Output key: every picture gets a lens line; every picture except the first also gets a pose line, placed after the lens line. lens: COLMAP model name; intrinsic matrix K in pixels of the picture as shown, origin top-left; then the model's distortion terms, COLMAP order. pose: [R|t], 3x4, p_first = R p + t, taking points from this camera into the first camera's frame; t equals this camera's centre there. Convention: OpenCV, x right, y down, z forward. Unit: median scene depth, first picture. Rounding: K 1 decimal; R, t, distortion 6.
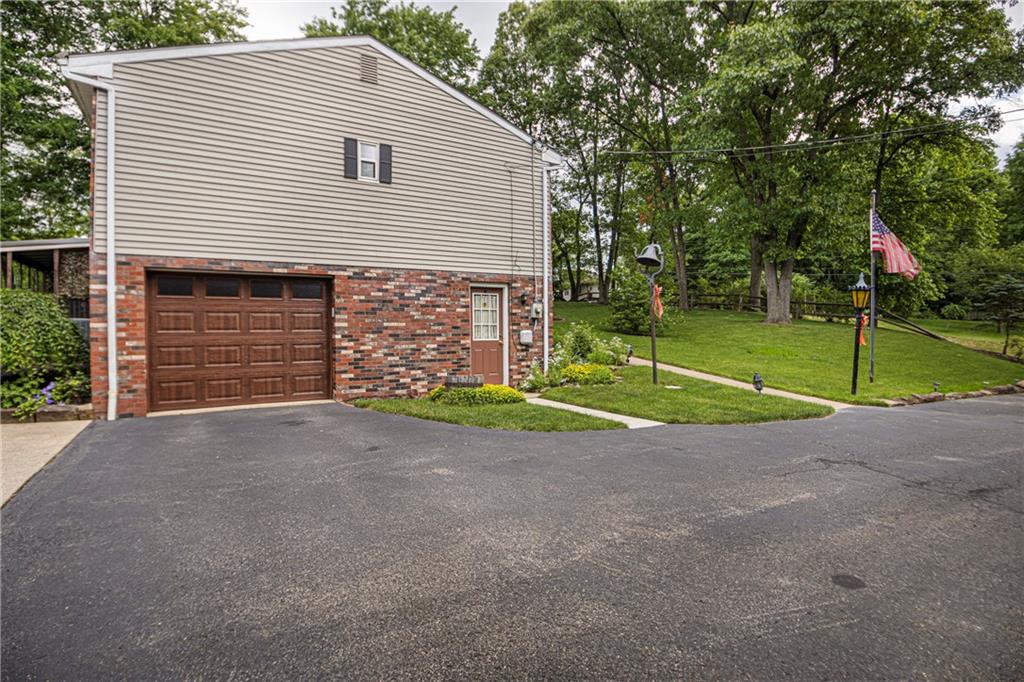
lens RADIAL K [[518.2, 0, 507.9], [0, 518.2, 330.6], [0, 0, 1]] dist [-0.030987, -0.001203]
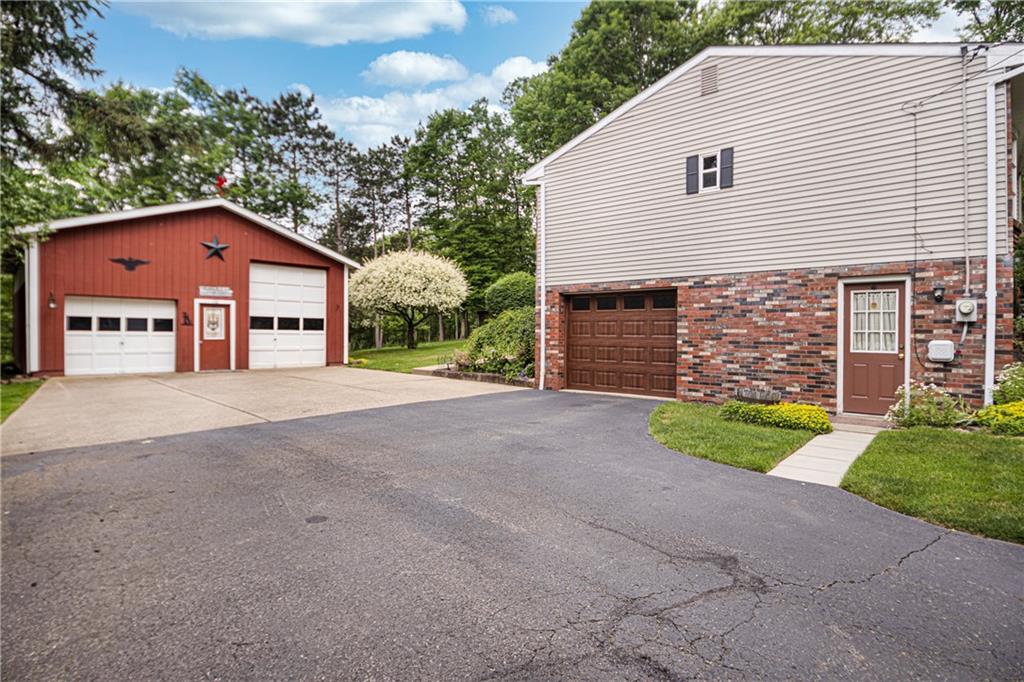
lens RADIAL K [[518.2, 0, 510.9], [0, 518.2, 335.5], [0, 0, 1]] dist [-0.030987, -0.001203]
pose [[0.296779, 0.013921, -0.954845, 0.579616], [-0.010062, 0.999884, 0.011450, -0.010554], [0.954893, 0.006209, 0.296885, 0.315070]]
